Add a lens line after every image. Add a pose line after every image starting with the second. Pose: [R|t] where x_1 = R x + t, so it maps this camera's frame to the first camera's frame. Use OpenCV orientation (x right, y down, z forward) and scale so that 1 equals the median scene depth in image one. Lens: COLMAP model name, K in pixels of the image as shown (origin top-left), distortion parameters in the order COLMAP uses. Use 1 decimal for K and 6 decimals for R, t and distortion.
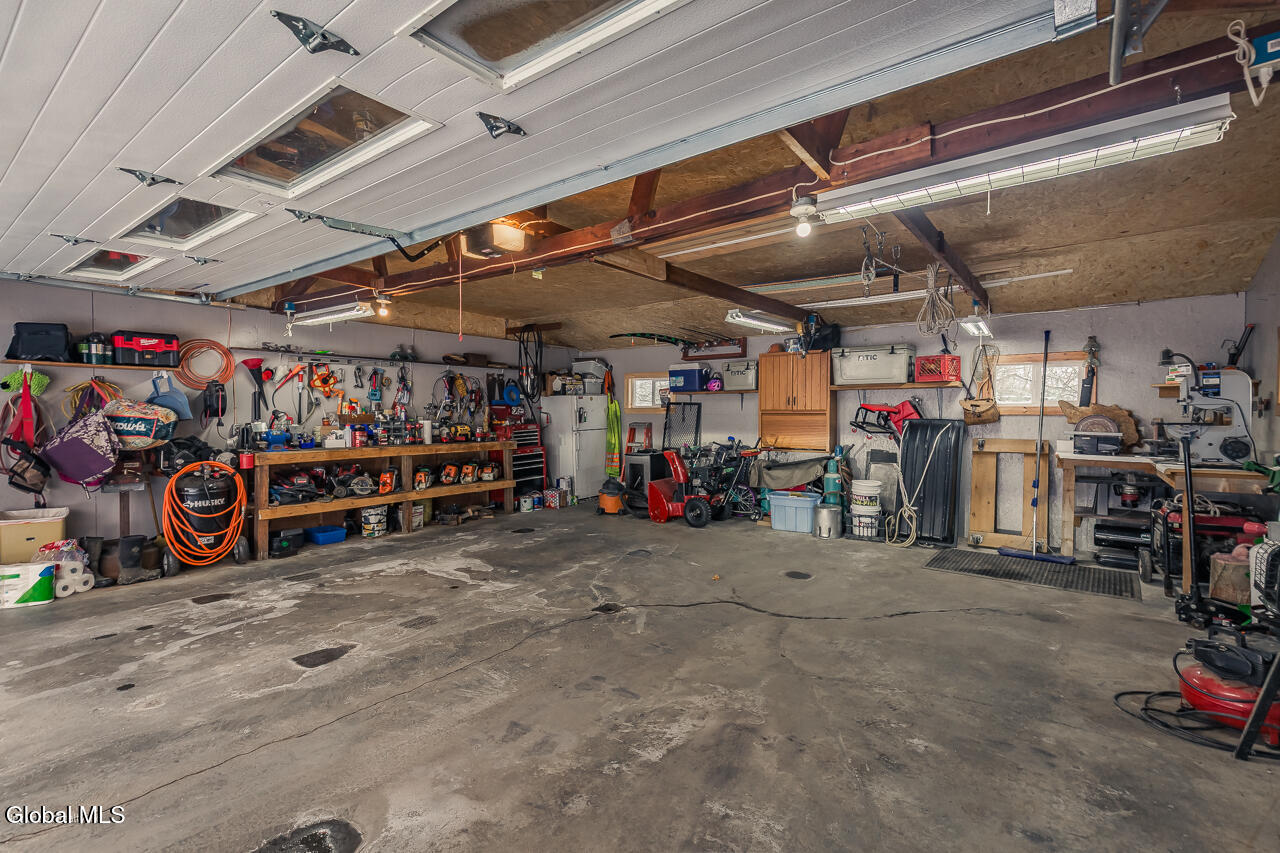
lens RADIAL K [[580.3, 0, 638.9], [0, 580.3, 420.4], [0, 0, 1]] dist [0.008798, 0.000560]
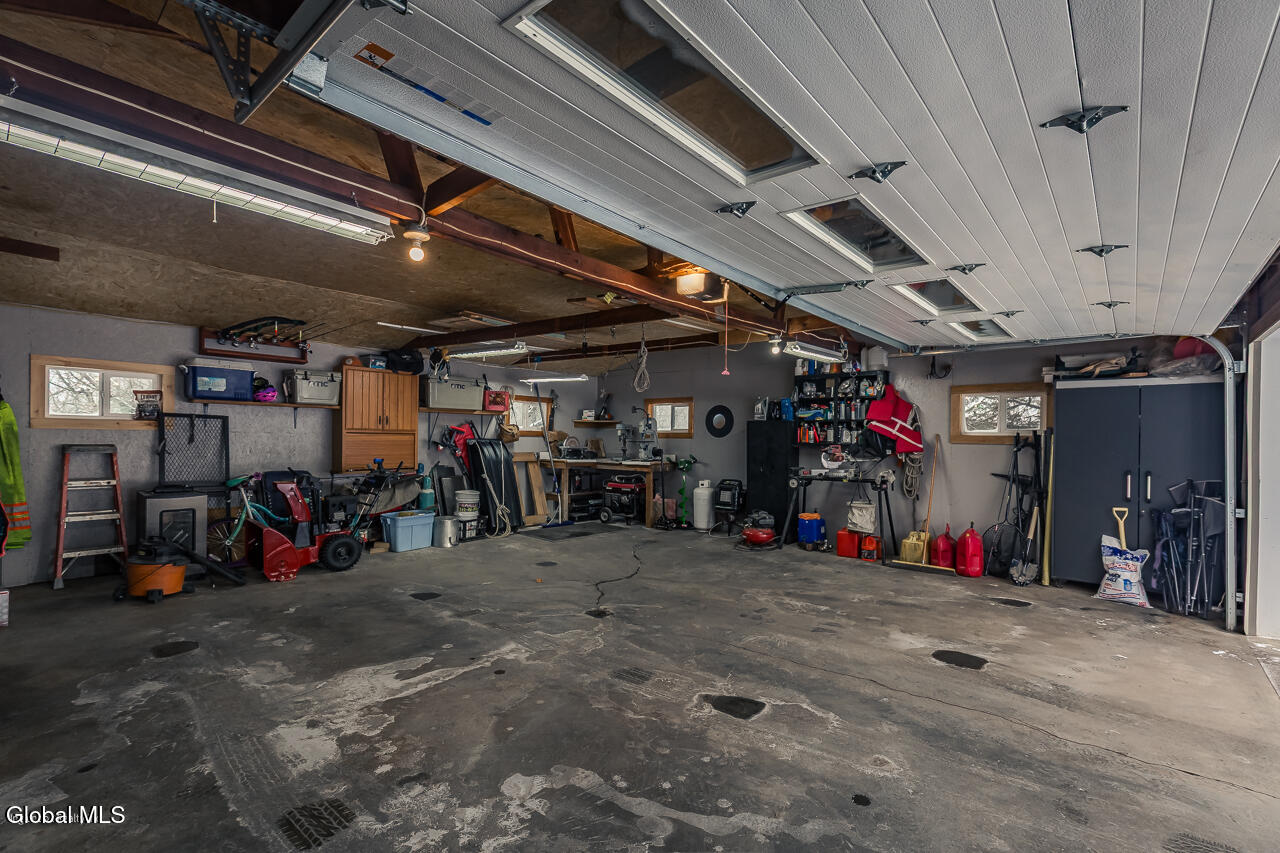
lens RADIAL K [[580.3, 0, 637.9], [0, 580.3, 436.9], [0, 0, 1]] dist [0.008798, 0.000560]
pose [[0.050117, 0.002231, 0.998741, -1.145464], [-0.002484, 0.999995, -0.002109, -0.007883], [-0.998740, -0.002376, 0.050122, 0.872095]]
